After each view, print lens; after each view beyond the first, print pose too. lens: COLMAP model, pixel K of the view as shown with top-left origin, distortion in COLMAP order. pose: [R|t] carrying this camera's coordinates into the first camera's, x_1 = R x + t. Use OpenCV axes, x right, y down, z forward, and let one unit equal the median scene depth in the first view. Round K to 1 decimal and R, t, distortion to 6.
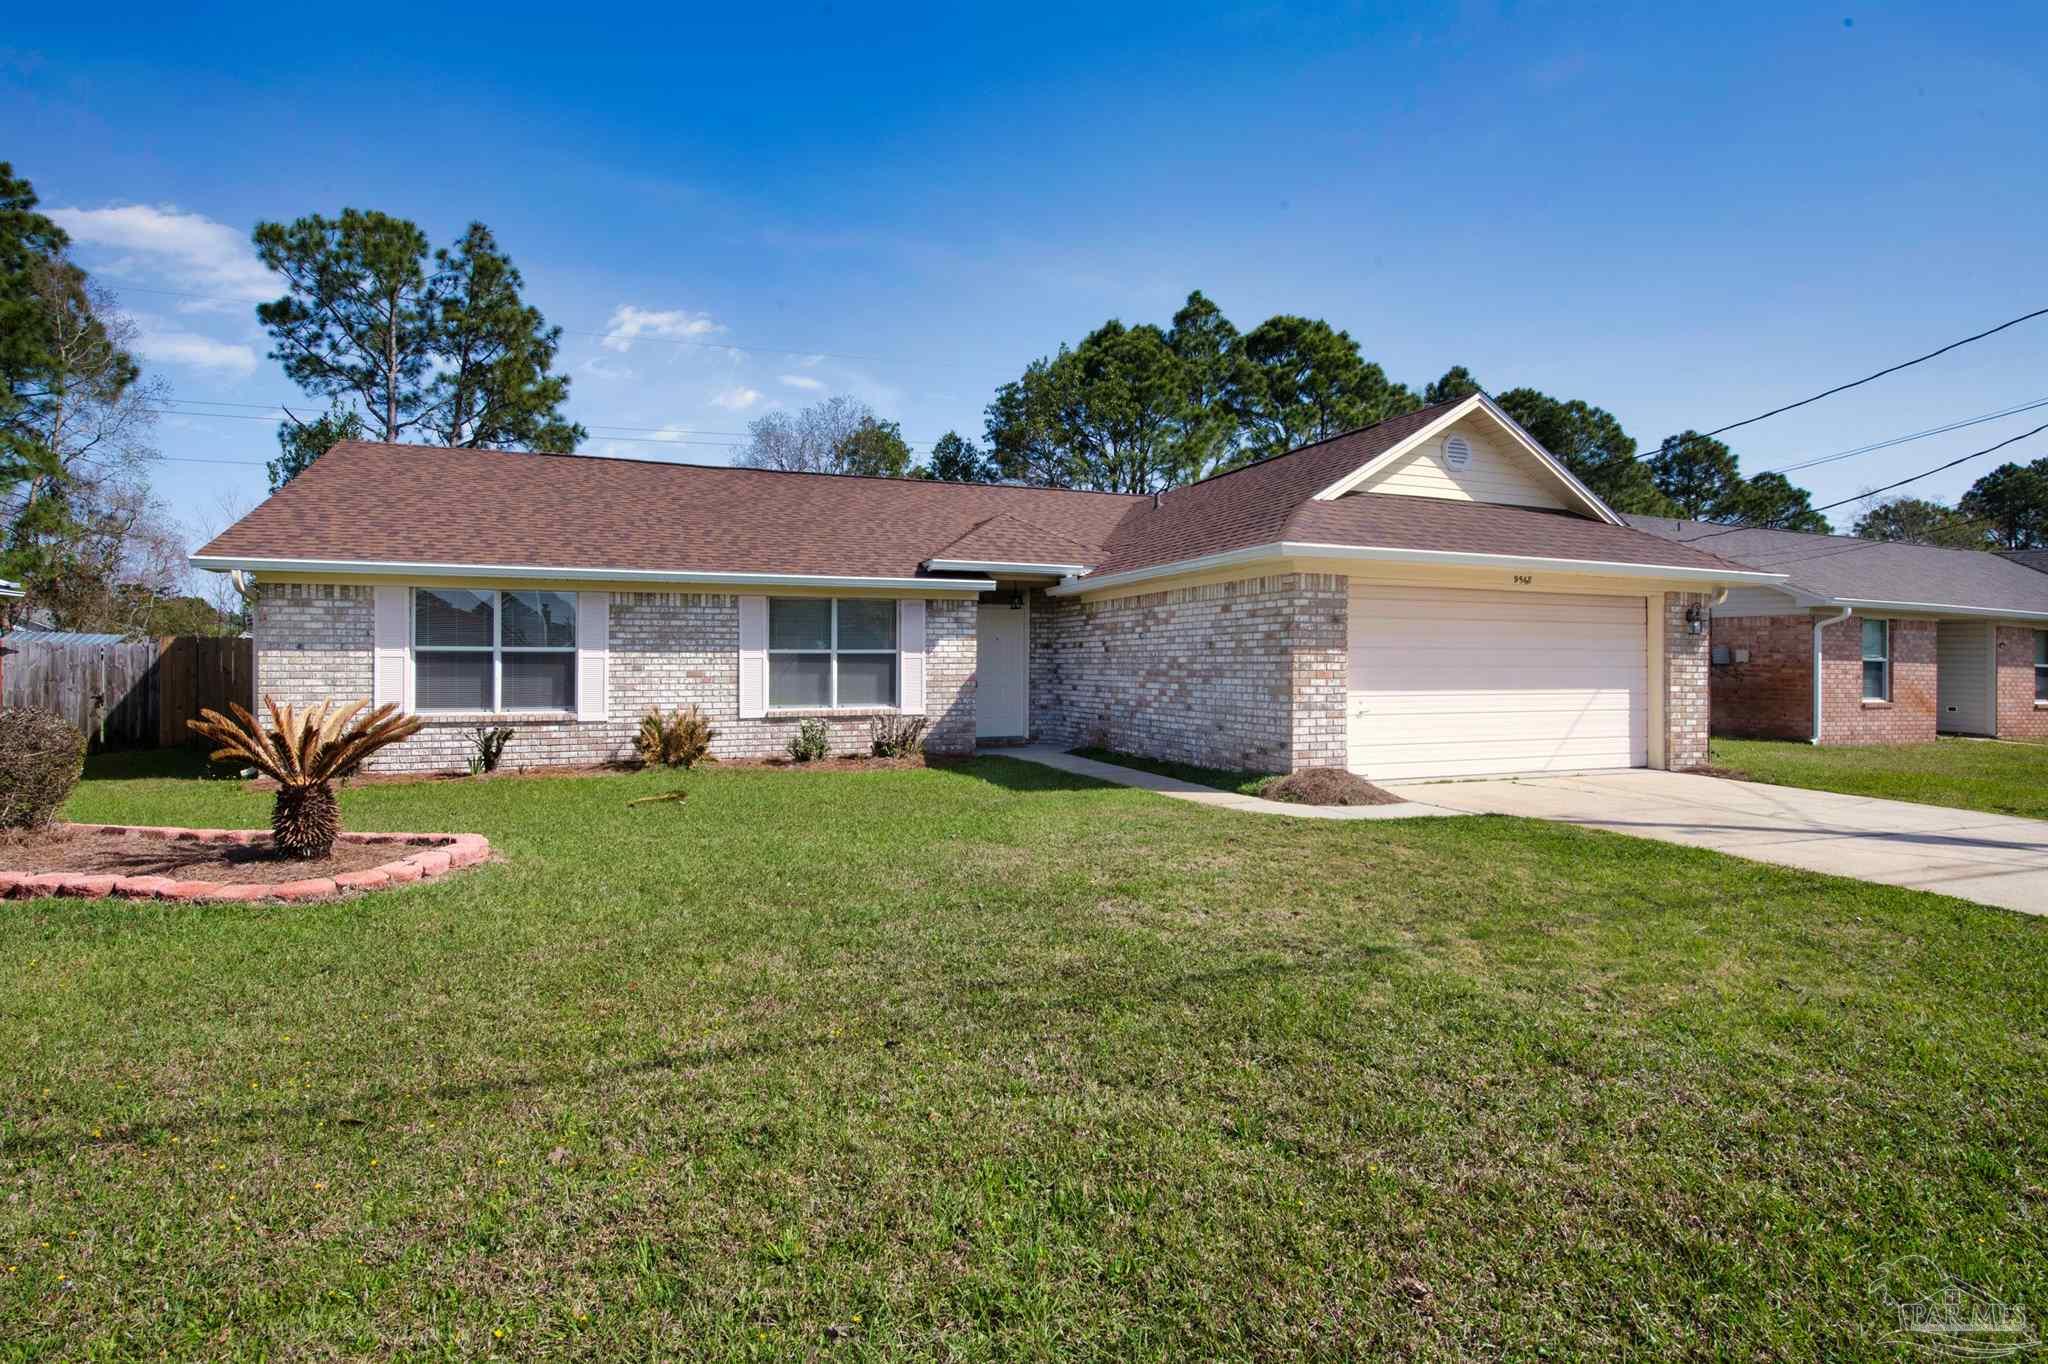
lens RADIAL K [[1016.1, 0, 1028.6], [0, 1016.1, 676.7], [0, 0, 1]] dist [-0.012872, 0.012998]
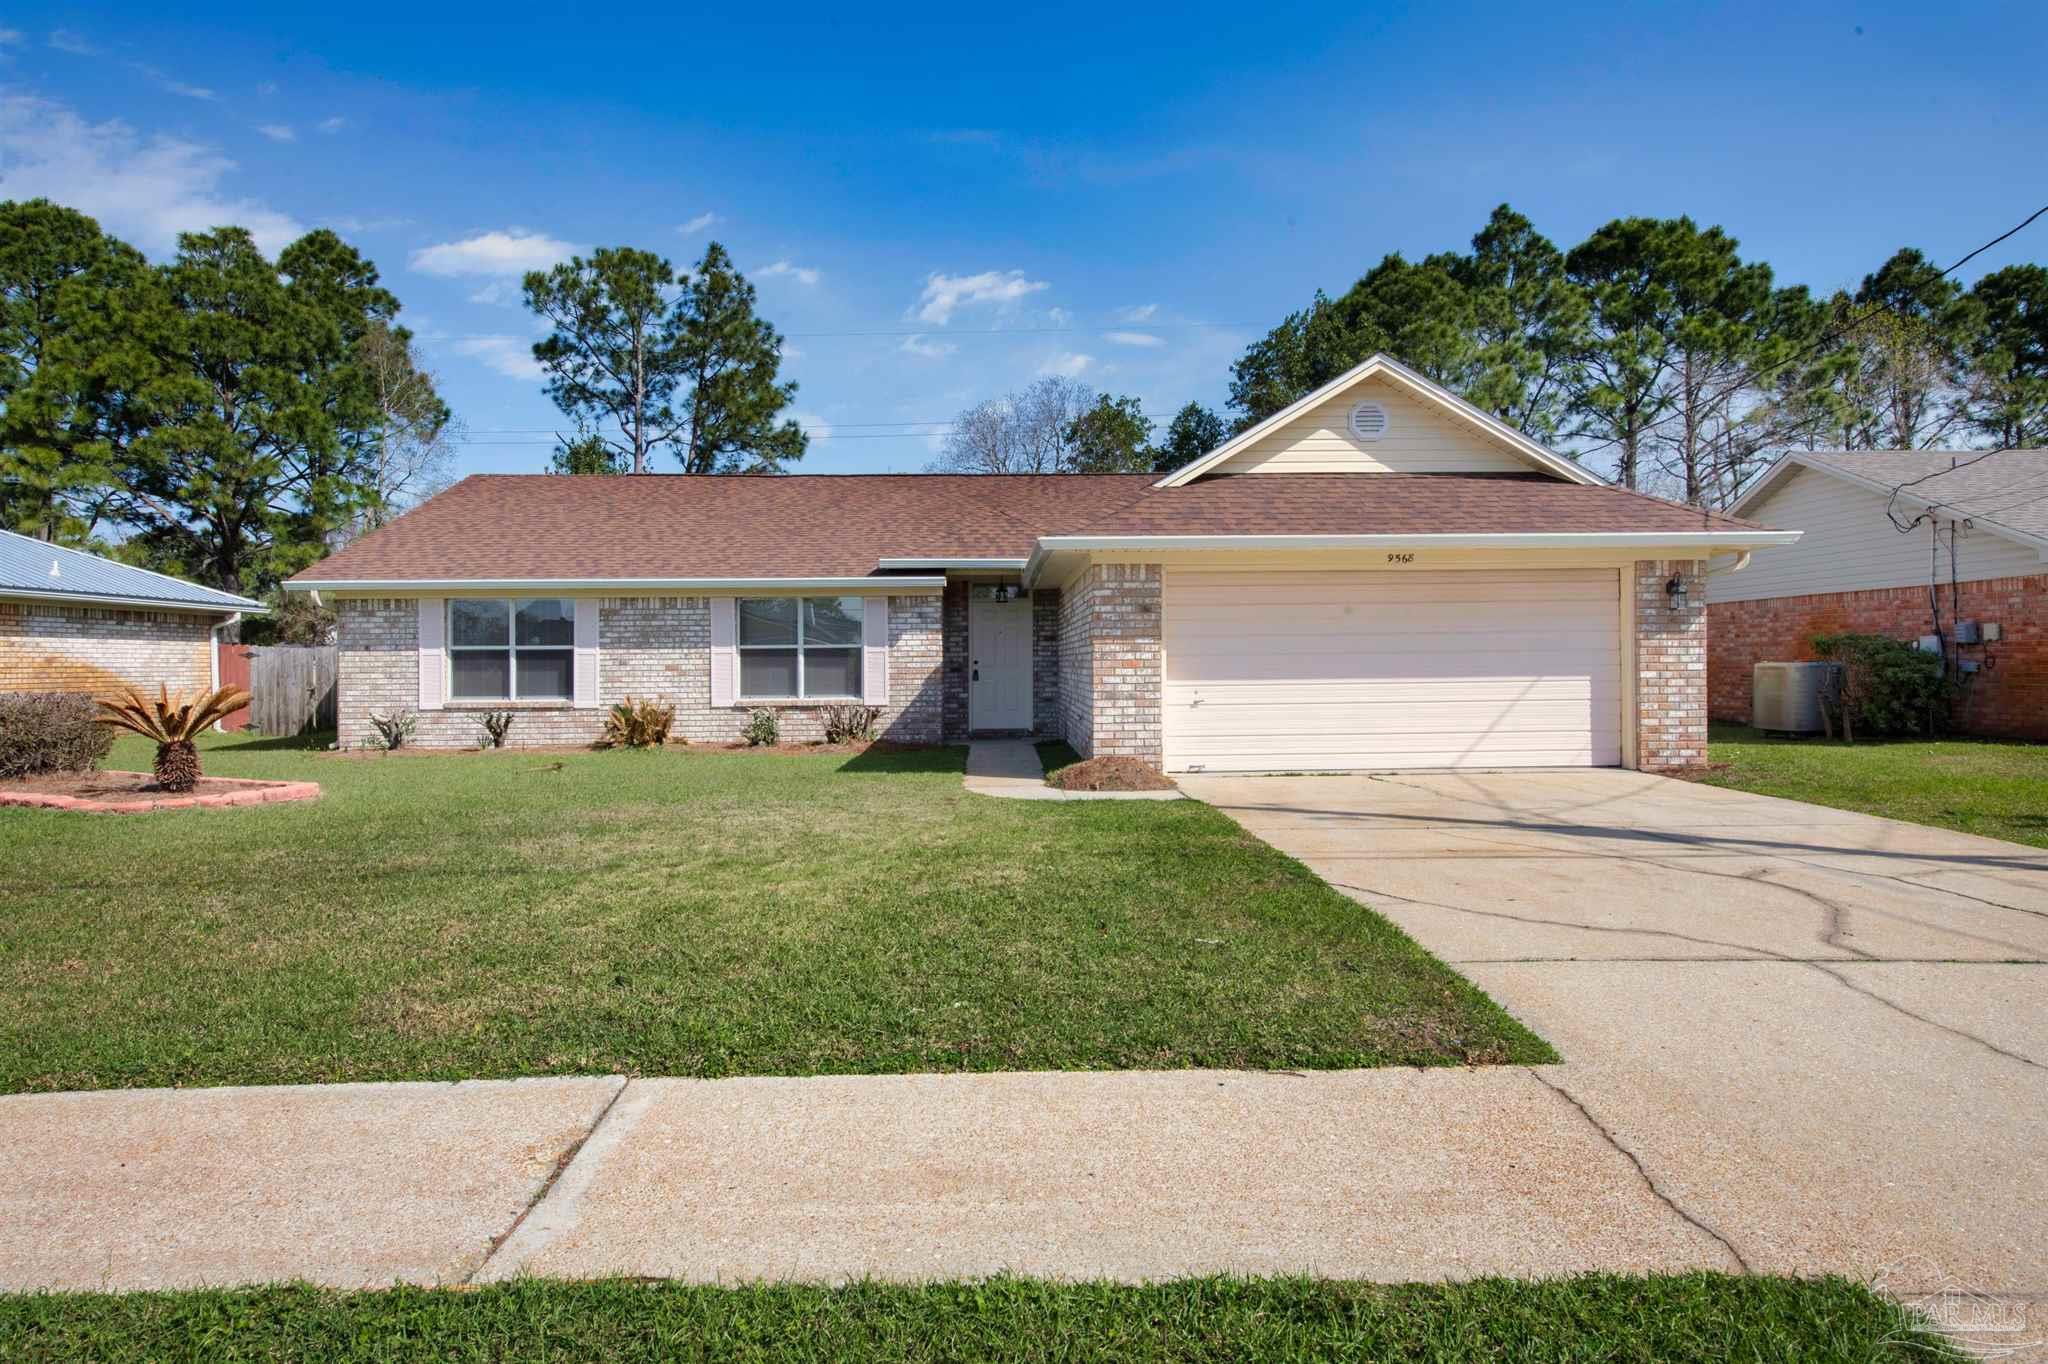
lens RADIAL K [[1140.8, 0, 1022.6], [0, 1140.8, 680.4], [0, 0, 1]] dist [0.026229, 0.001088]
pose [[0.945104, -0.002670, -0.326760, 0.423752], [0.004658, 0.999975, 0.005301, 0.005861], [0.326737, -0.006532, 0.945093, -0.079181]]
